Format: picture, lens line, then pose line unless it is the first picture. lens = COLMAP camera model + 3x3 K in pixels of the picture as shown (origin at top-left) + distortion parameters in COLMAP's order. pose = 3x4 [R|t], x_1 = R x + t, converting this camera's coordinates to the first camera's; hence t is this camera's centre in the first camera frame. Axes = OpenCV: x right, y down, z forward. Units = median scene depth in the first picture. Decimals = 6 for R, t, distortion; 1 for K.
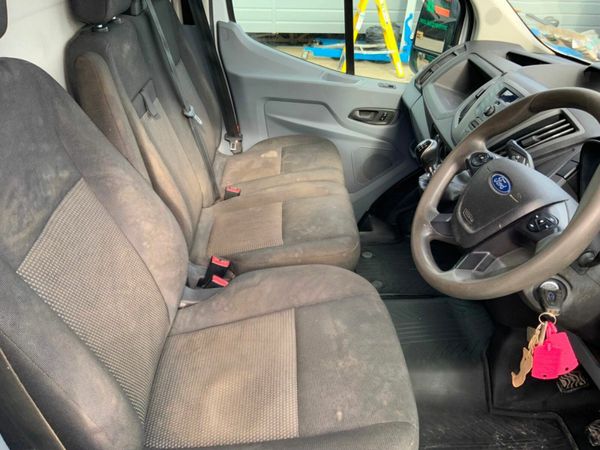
lens RADIAL K [[495.8, 0, 300.0], [0, 495.8, 225.0], [0, 0, 1]] dist [0.096091, -0.183036]
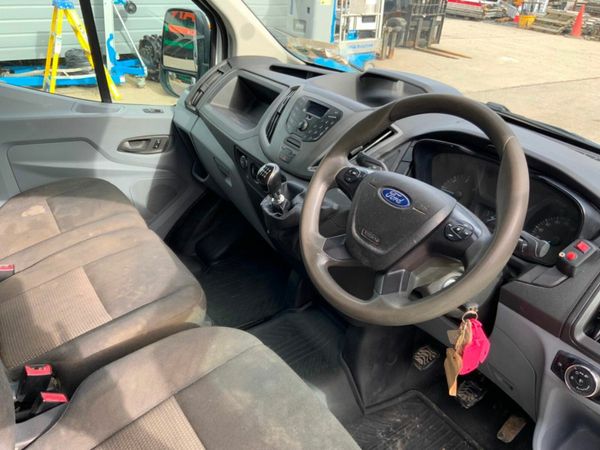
lens RADIAL K [[497.7, 0, 300.0], [0, 497.7, 225.0], [0, 0, 1]] dist [0.065144, -0.132354]
pose [[0.842986, -0.227311, 0.487550, -0.128437], [0.242847, 0.969532, 0.032137, -0.056732], [-0.480000, 0.091309, 0.872504, 0.130294]]
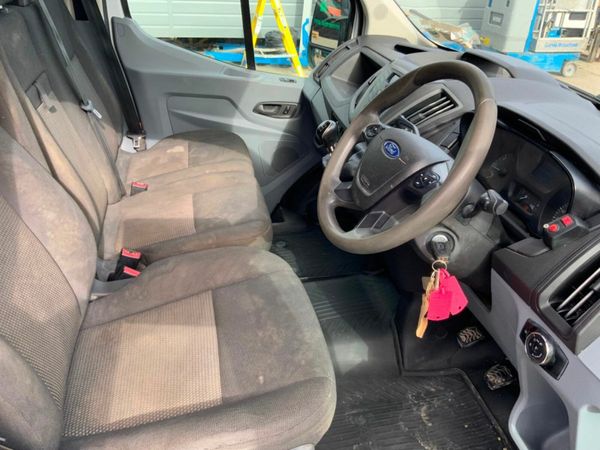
lens RADIAL K [[497.7, 0, 300.0], [0, 497.7, 225.0], [0, 0, 1]] dist [0.065144, -0.132354]
pose [[0.982693, -0.066927, 0.172729, 0.000033], [0.069186, 0.997579, -0.007084, 0.041251], [-0.171836, 0.018912, 0.984944, -0.024574]]
